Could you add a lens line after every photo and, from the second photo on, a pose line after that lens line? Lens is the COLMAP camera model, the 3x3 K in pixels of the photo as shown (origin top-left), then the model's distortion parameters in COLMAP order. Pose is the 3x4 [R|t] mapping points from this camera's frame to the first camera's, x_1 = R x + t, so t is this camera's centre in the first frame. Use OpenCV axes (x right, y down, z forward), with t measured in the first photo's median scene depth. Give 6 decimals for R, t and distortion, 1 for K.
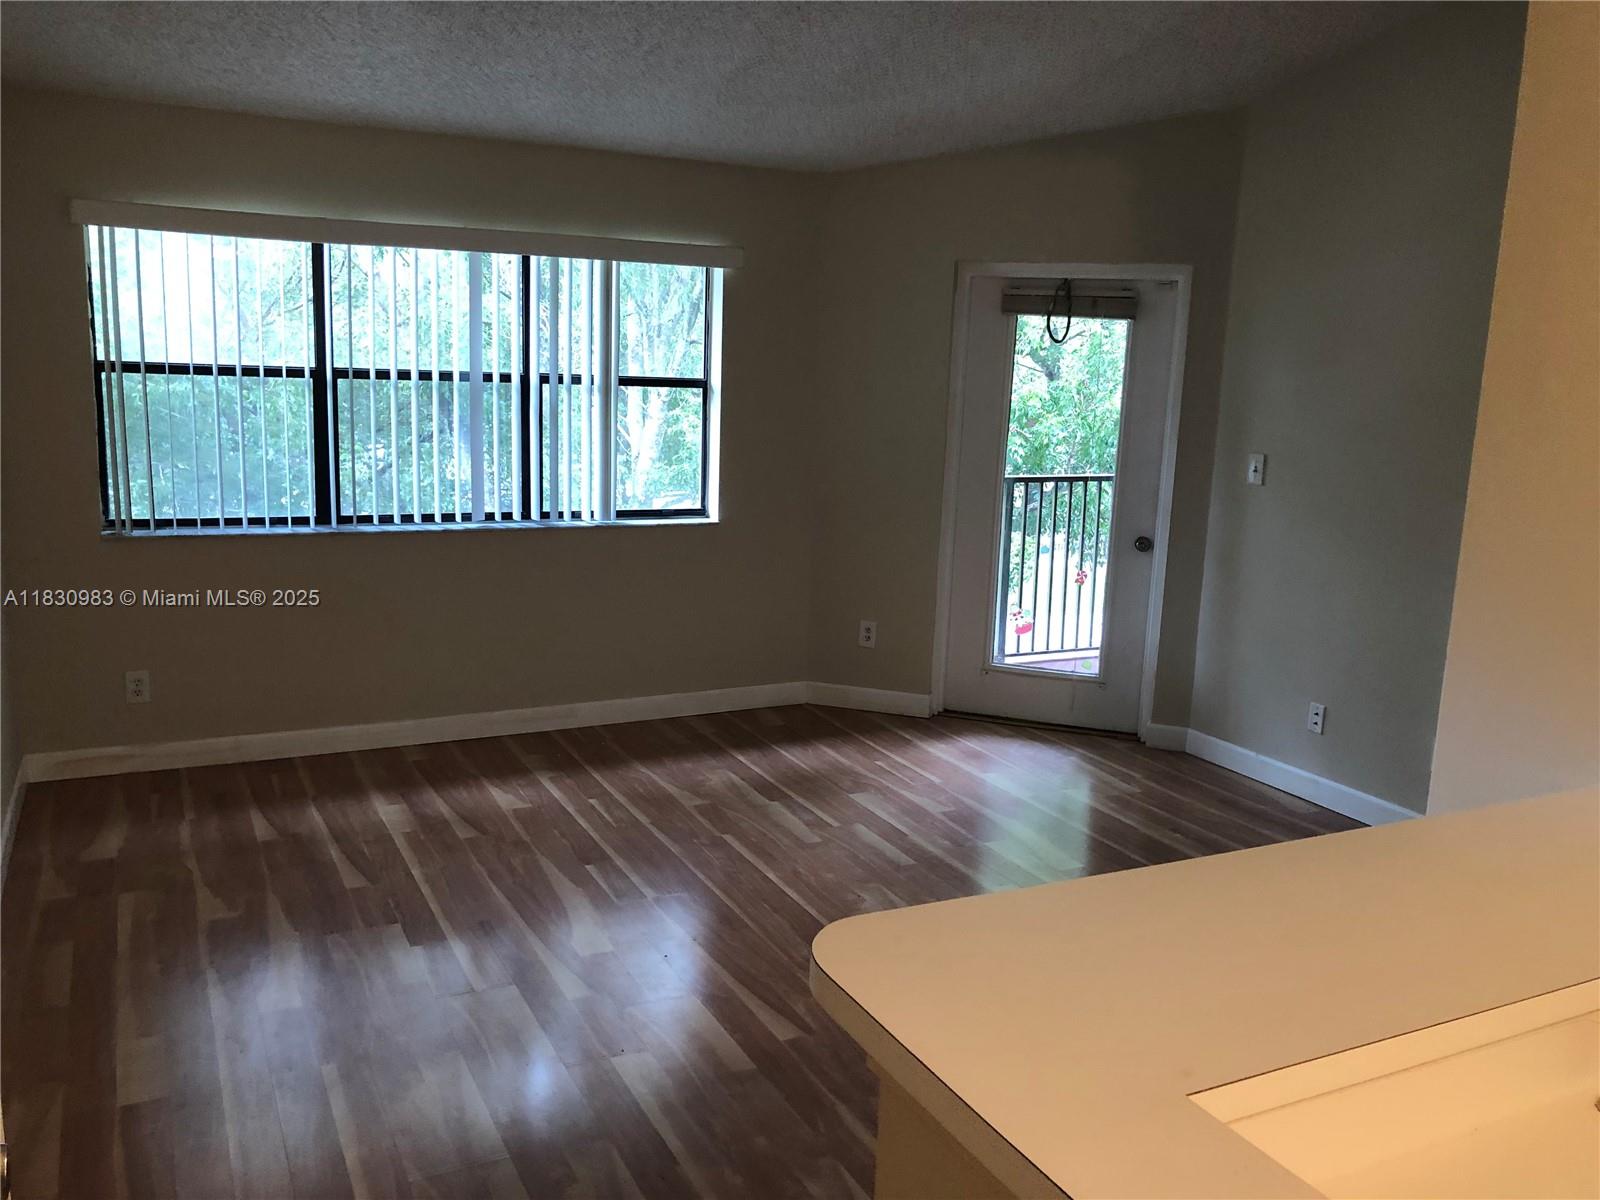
lens RADIAL K [[1307.8, 0, 792.1], [0, 1307.8, 595.9], [0, 0, 1]] dist [0.008416, -0.012607]
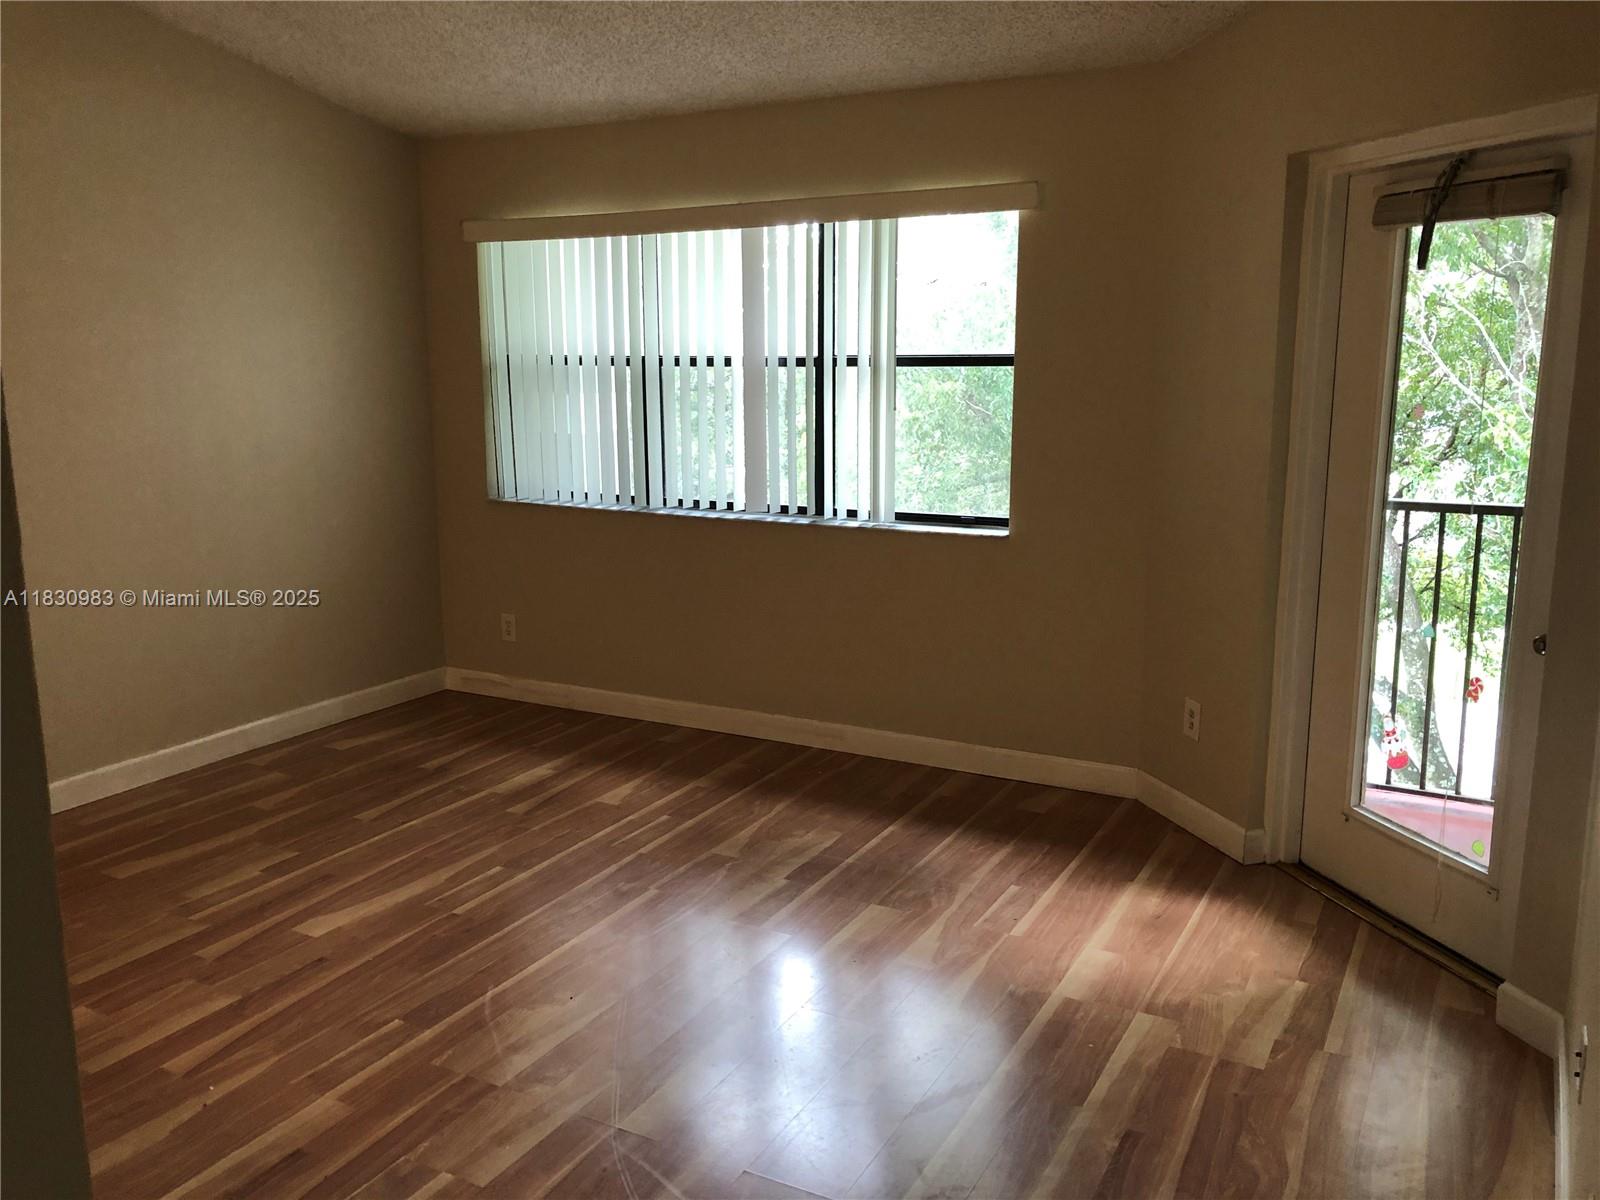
lens RADIAL K [[1307.8, 0, 792.0], [0, 1307.8, 599.5], [0, 0, 1]] dist [0.008416, -0.012607]
pose [[0.548656, 0.120490, -0.827320, 0.560822], [-0.122769, 0.990444, 0.062830, -0.056259], [0.826985, 0.067097, 0.558206, 0.487625]]
